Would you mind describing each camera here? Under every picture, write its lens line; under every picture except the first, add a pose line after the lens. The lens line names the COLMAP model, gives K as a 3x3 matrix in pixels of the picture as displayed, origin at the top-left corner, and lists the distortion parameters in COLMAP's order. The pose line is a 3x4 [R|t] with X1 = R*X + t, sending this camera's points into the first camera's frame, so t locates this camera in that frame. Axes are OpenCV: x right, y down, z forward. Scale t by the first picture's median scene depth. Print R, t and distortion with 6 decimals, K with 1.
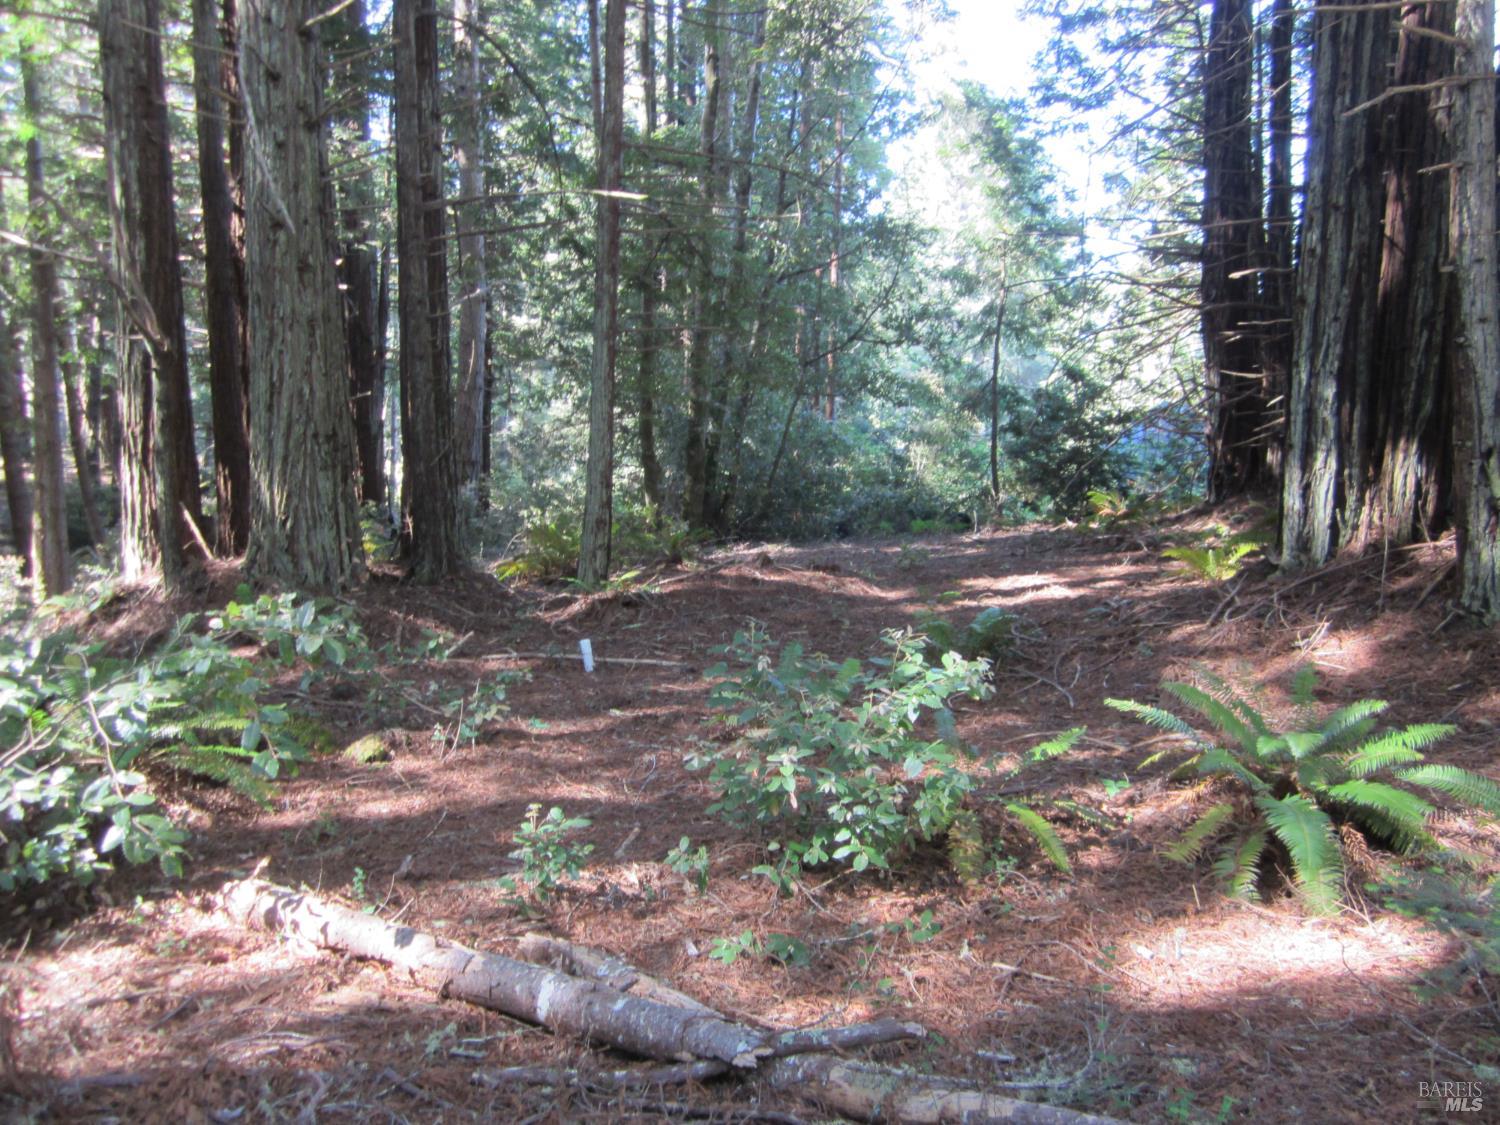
lens RADIAL K [[1215.6, 0, 750.0], [0, 1215.6, 562.5], [0, 0, 1]] dist [-0.010051, -0.011419]
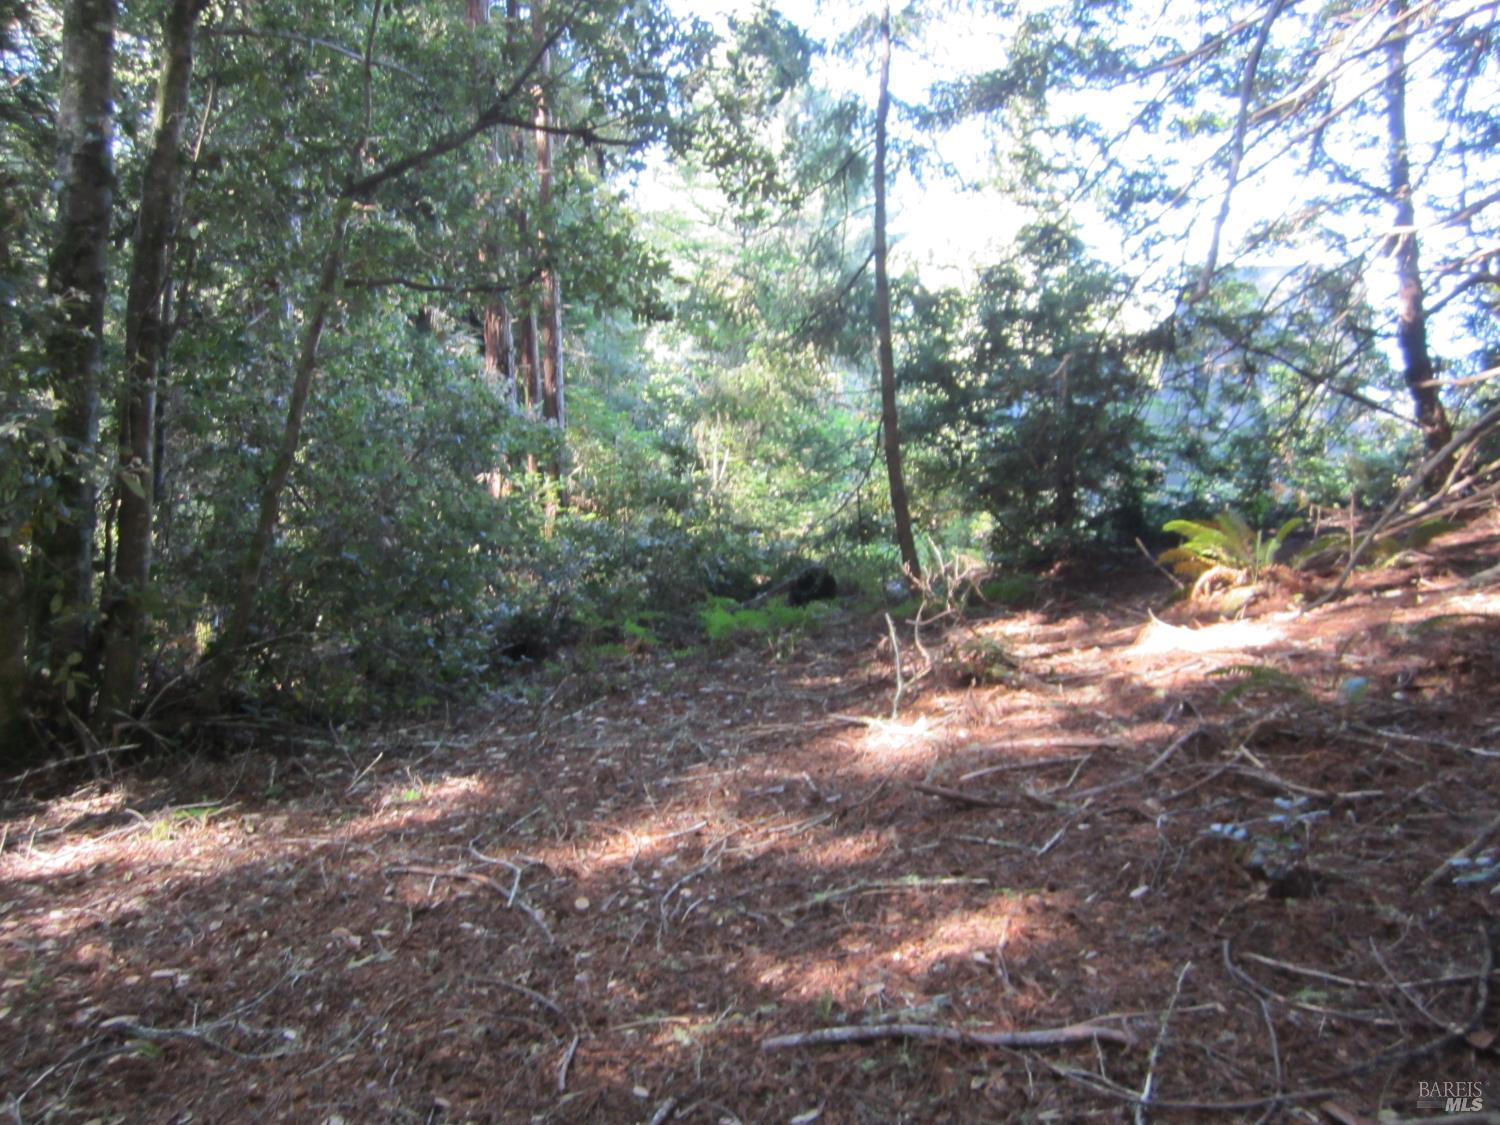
lens RADIAL K [[1215.6, 0, 750.0], [0, 1215.6, 562.5], [0, 0, 1]] dist [-0.010051, -0.011419]
pose [[0.984263, -0.075199, 0.159913, 0.076856], [0.073652, 0.997162, 0.015590, -0.051711], [-0.160631, -0.003567, 0.987008, 0.554663]]
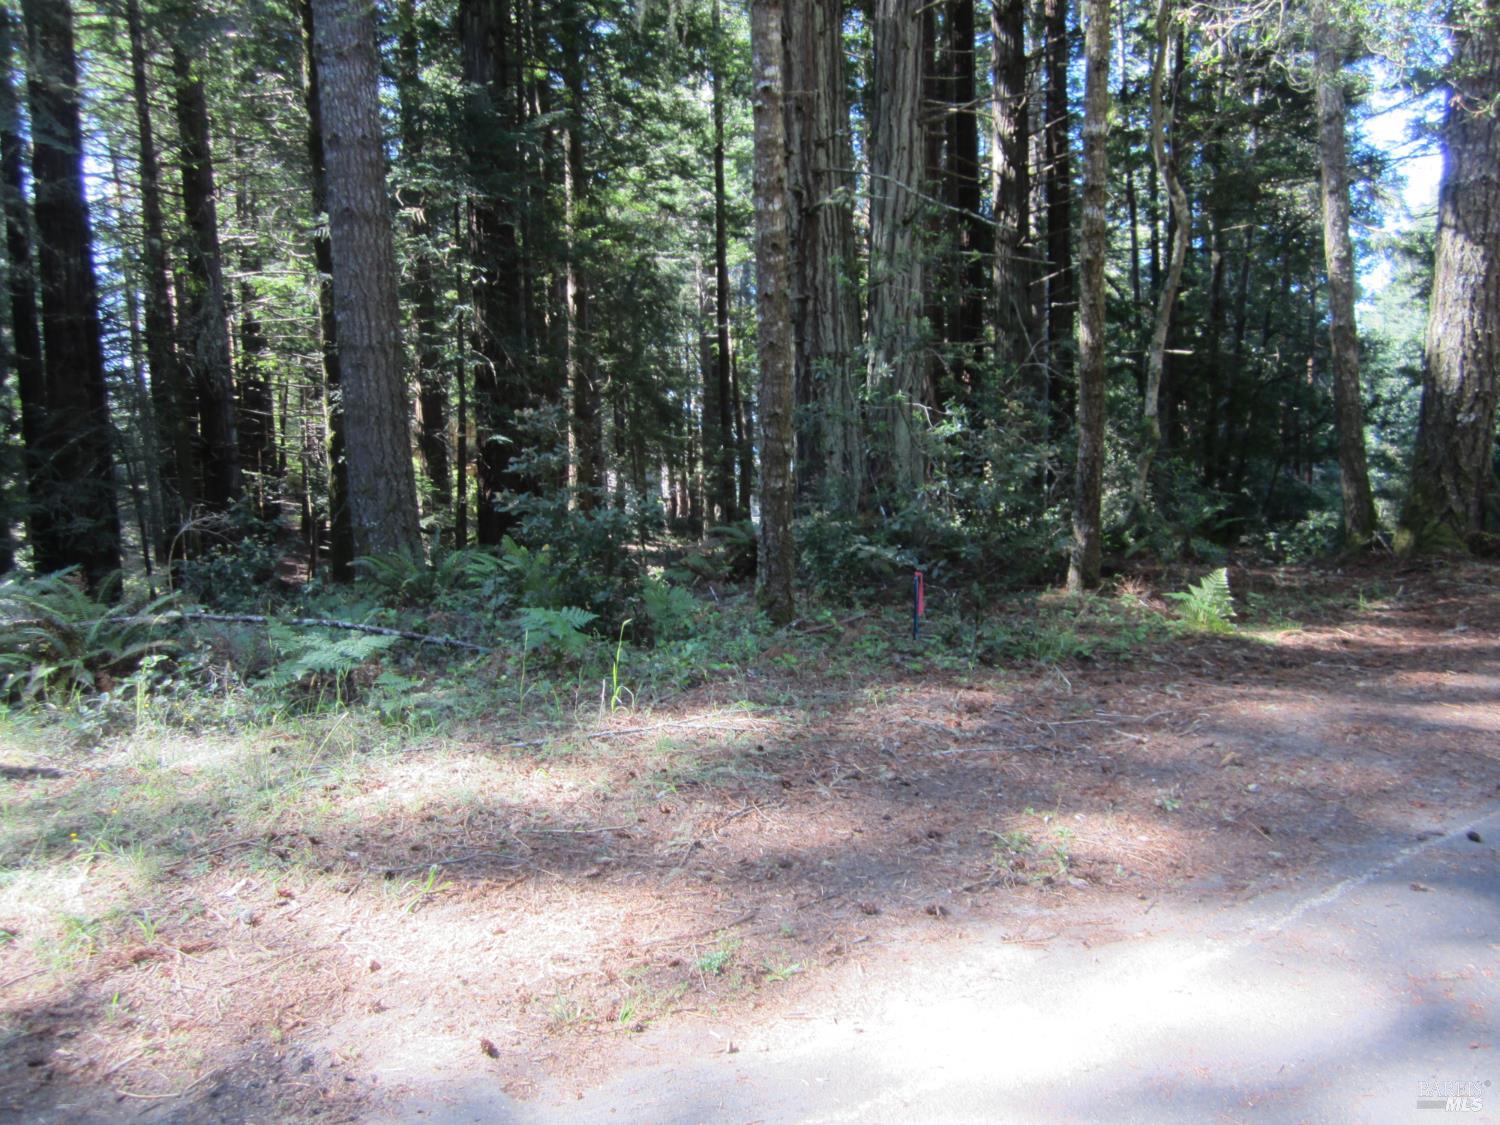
lens RADIAL K [[1215.6, 0, 750.0], [0, 1215.6, 562.5], [0, 0, 1]] dist [-0.010051, -0.011419]
pose [[0.929746, -0.001381, -0.368200, -0.013823], [-0.029200, 0.996567, -0.077472, 0.097058], [0.367043, 0.082781, 0.926513, -0.484279]]
